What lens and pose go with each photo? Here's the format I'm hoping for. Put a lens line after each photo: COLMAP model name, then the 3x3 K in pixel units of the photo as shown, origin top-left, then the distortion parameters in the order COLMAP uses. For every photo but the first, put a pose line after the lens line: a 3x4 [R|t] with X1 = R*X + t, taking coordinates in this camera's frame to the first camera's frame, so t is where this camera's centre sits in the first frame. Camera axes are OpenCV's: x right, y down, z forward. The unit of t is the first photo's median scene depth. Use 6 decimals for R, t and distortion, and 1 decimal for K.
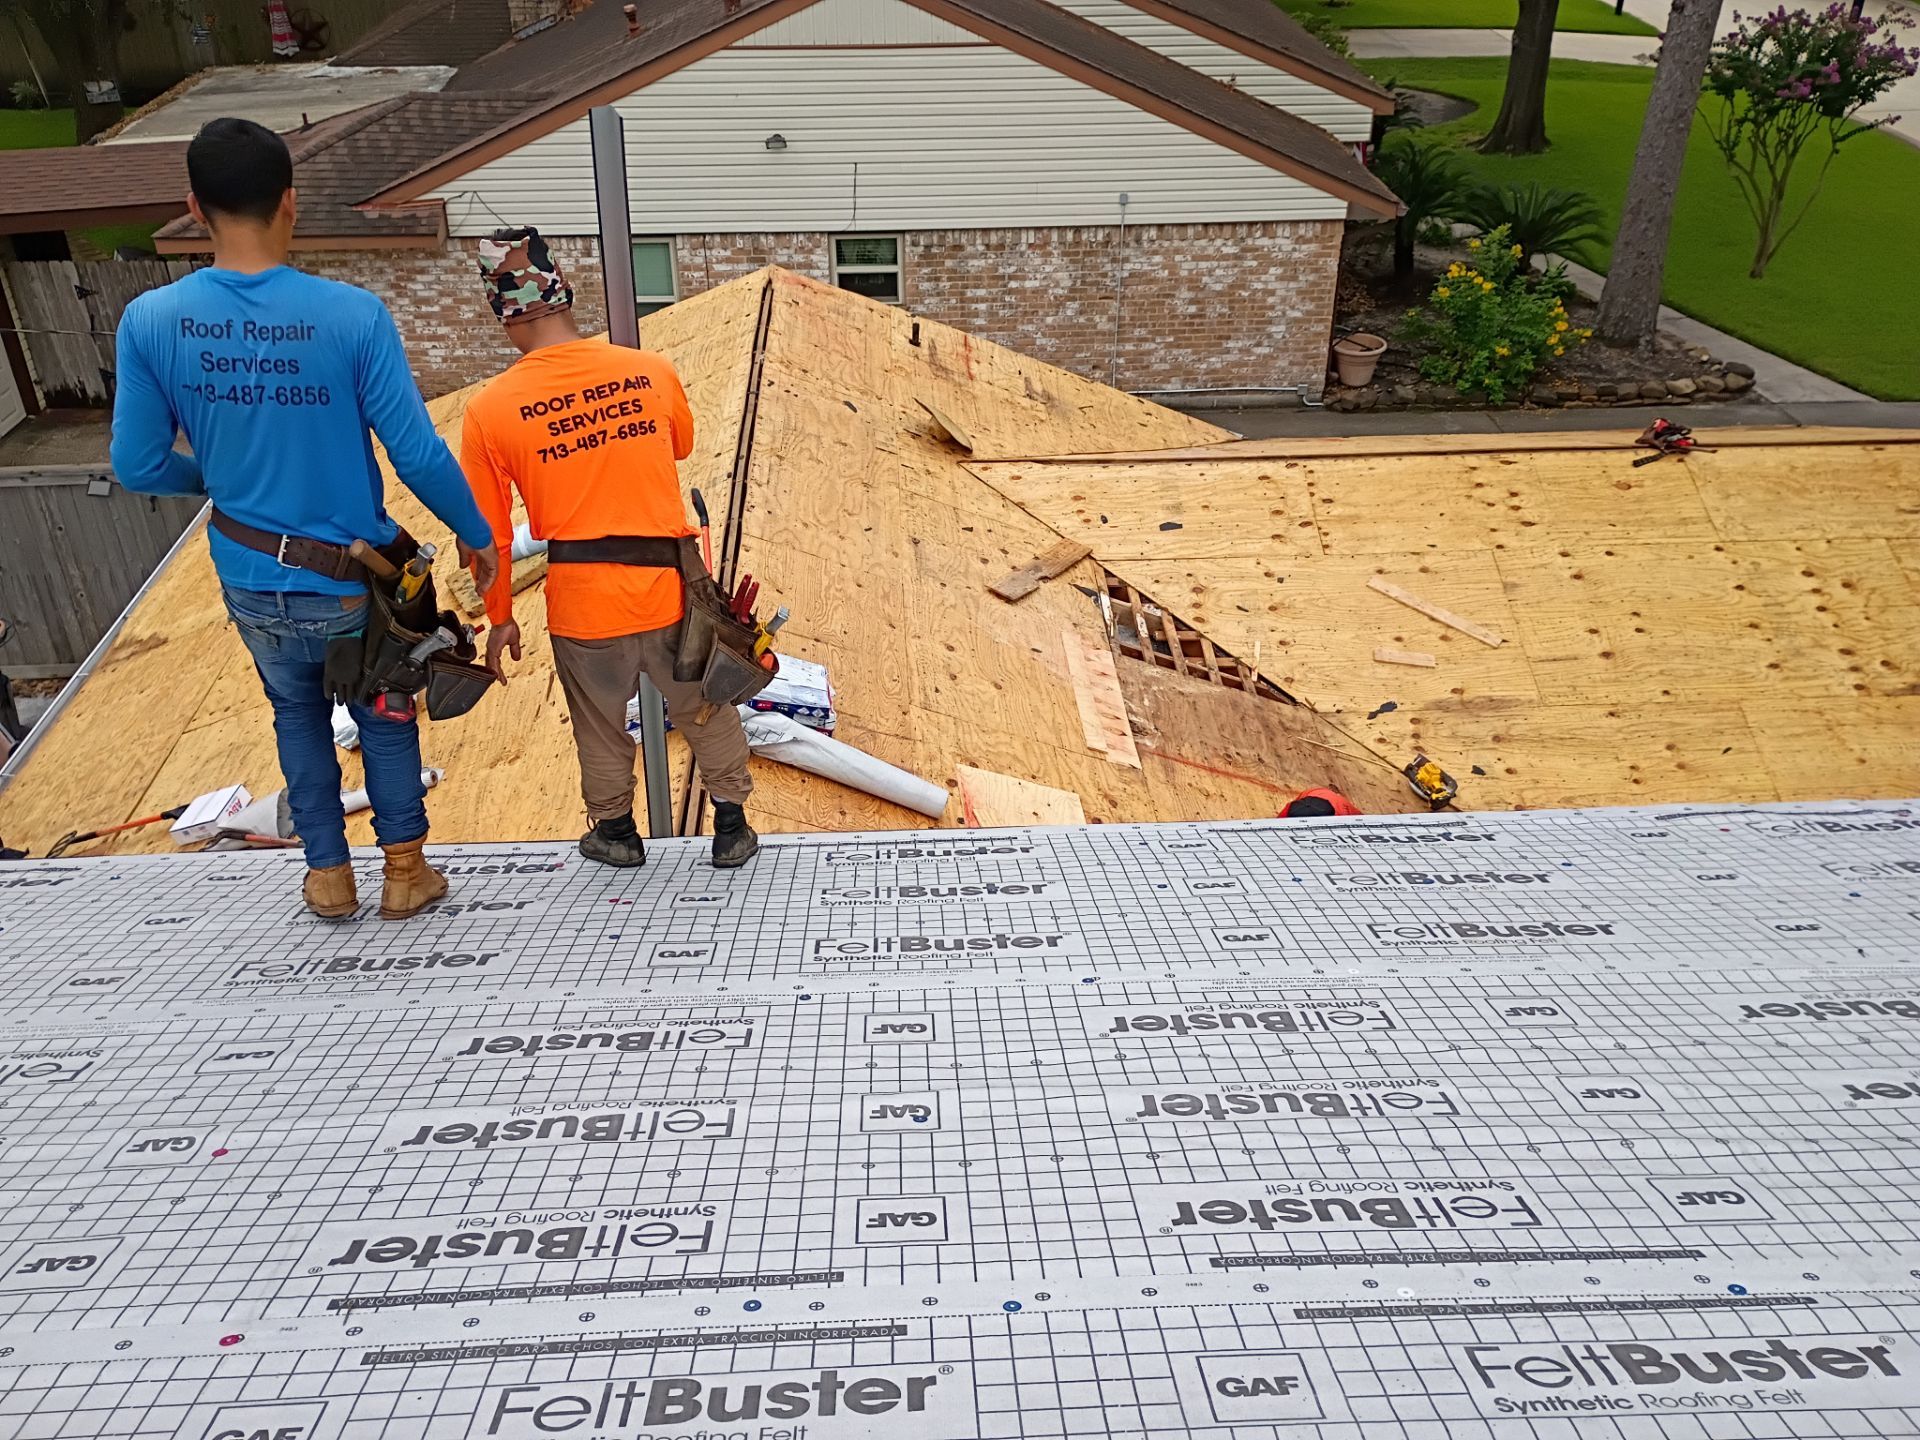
lens RADIAL K [[1647.2, 0, 983.6], [0, 1647.2, 708.7], [0, 0, 1]] dist [0.059701, -0.067494]
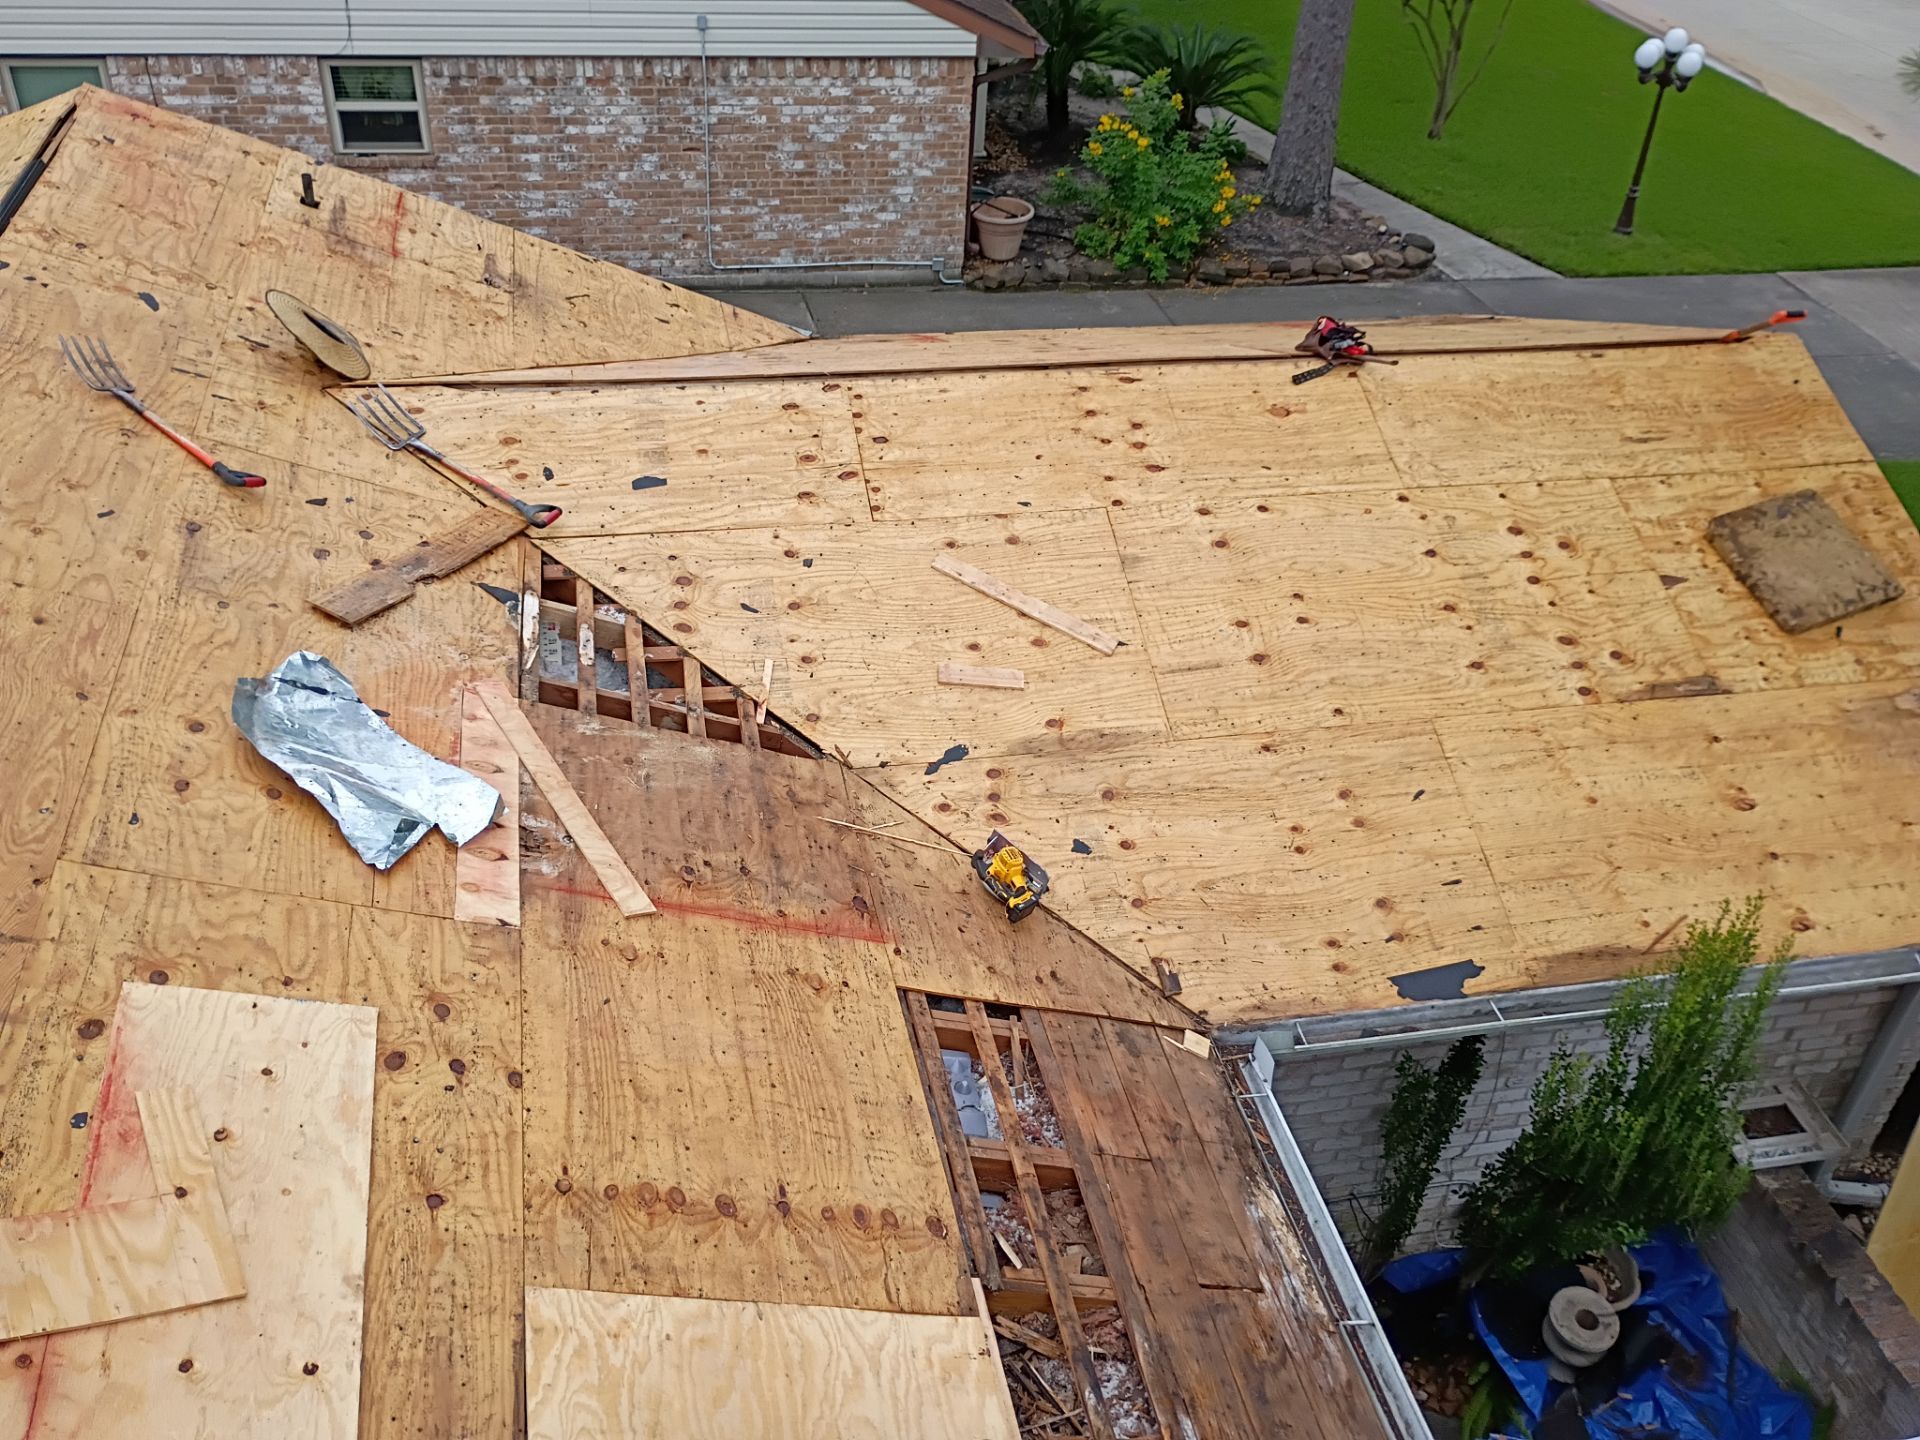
lens RADIAL K [[1669.4, 0, 967.2], [0, 1669.4, 708.1], [0, 0, 1]] dist [0.049702, -0.060292]
pose [[0.985944, -0.043072, 0.161427, 0.124728], [0.031097, 0.996624, 0.075986, -0.064875], [-0.164155, -0.069898, 0.983955, 0.287846]]
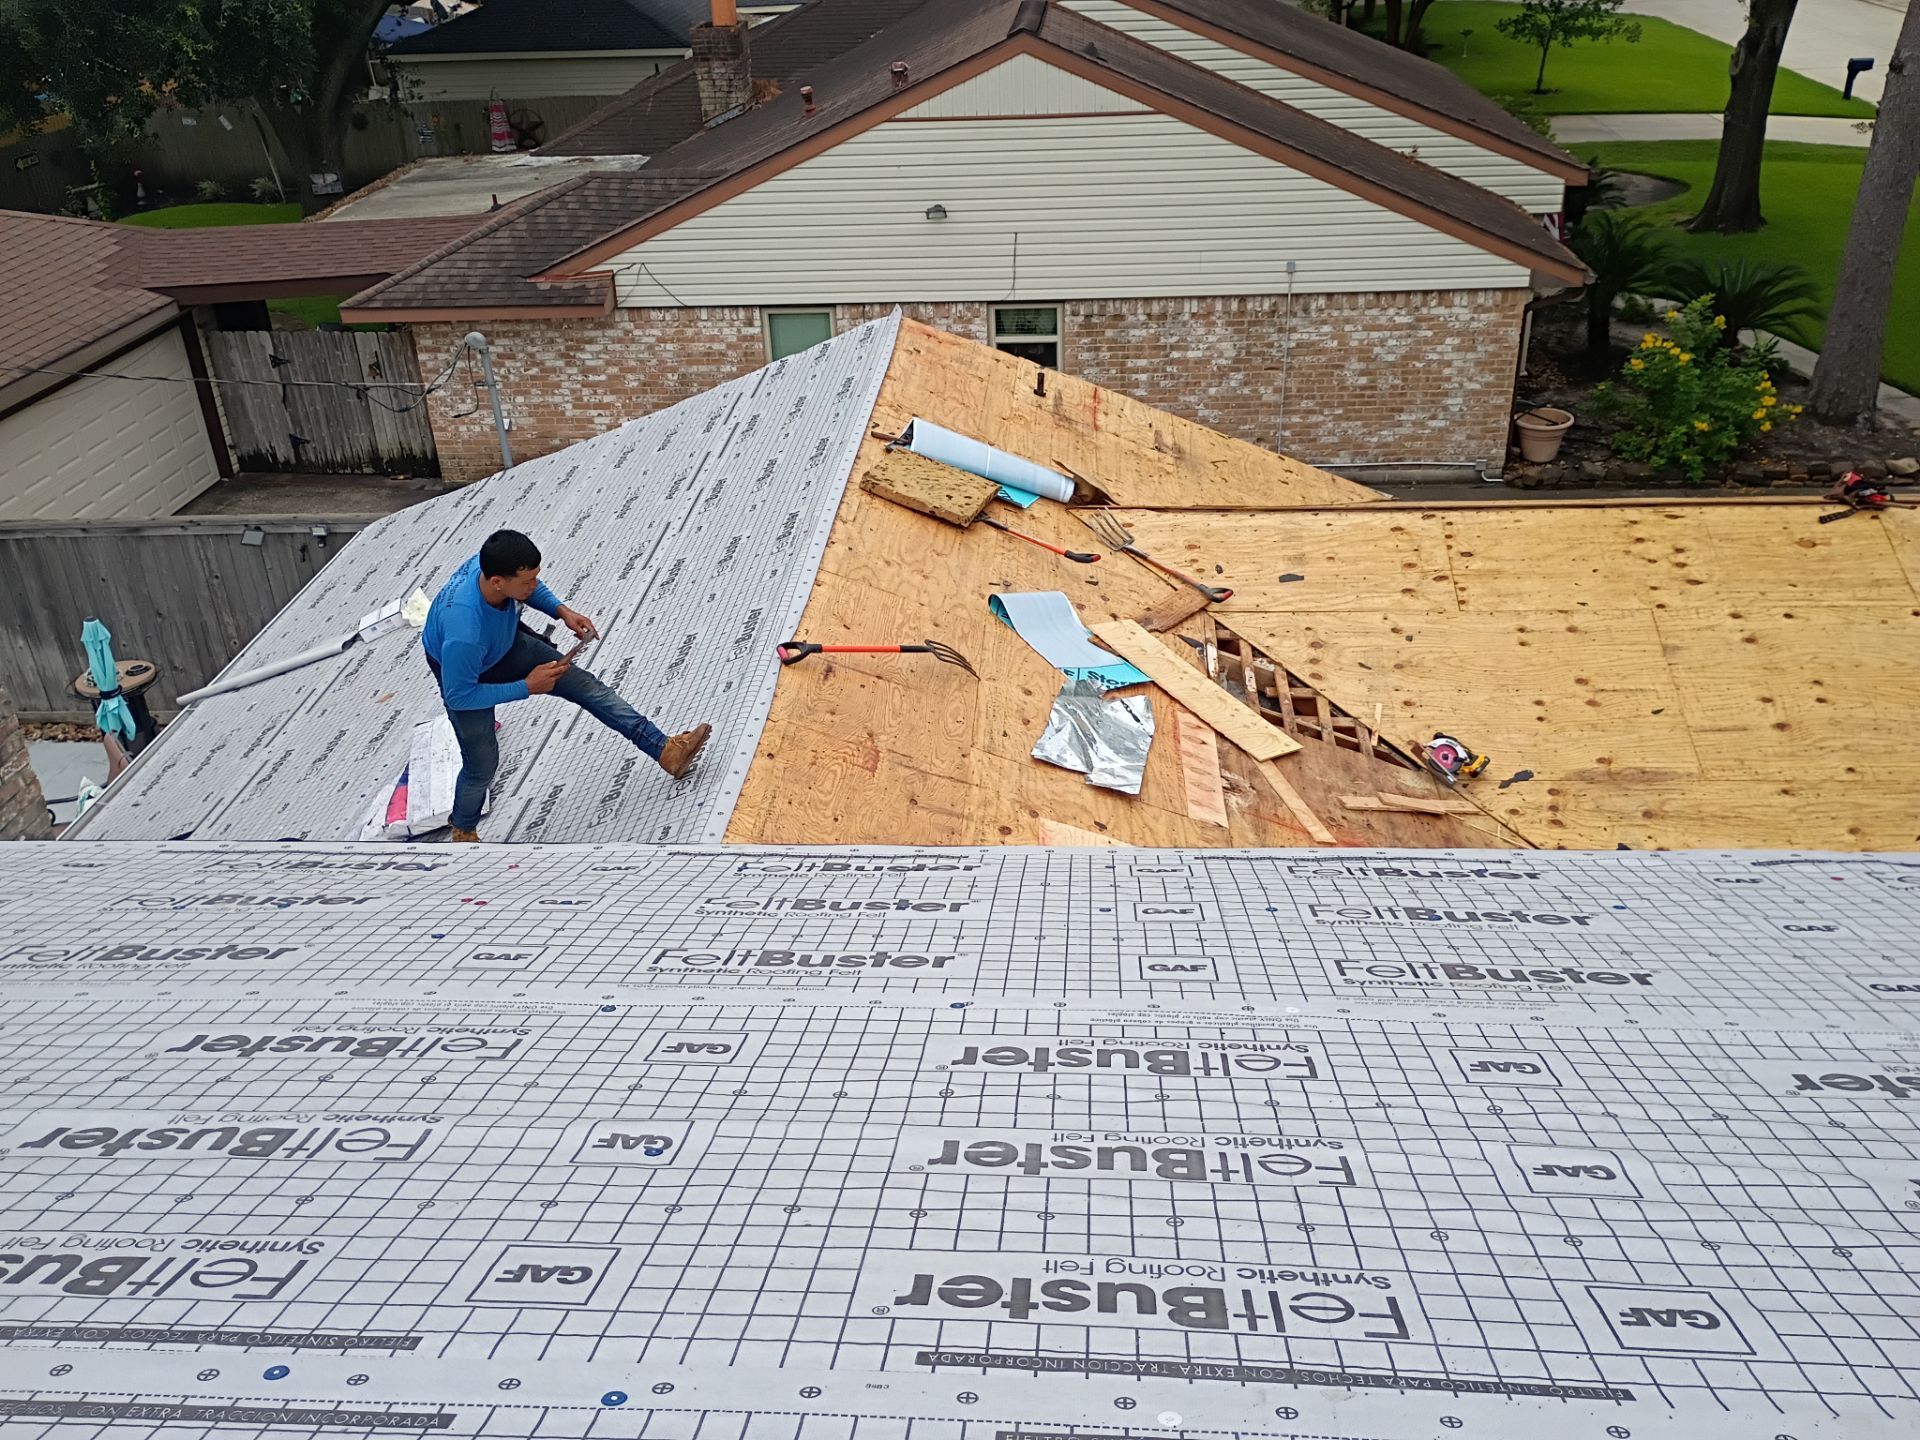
lens RADIAL K [[1647.2, 0, 981.7], [0, 1647.2, 707.4], [0, 0, 1]] dist [0.059701, -0.067494]
pose [[0.992501, 0.025728, -0.119496, 0.052231], [-0.032620, 0.997893, -0.056085, 0.019872], [0.117801, 0.059563, 0.991249, 0.058969]]
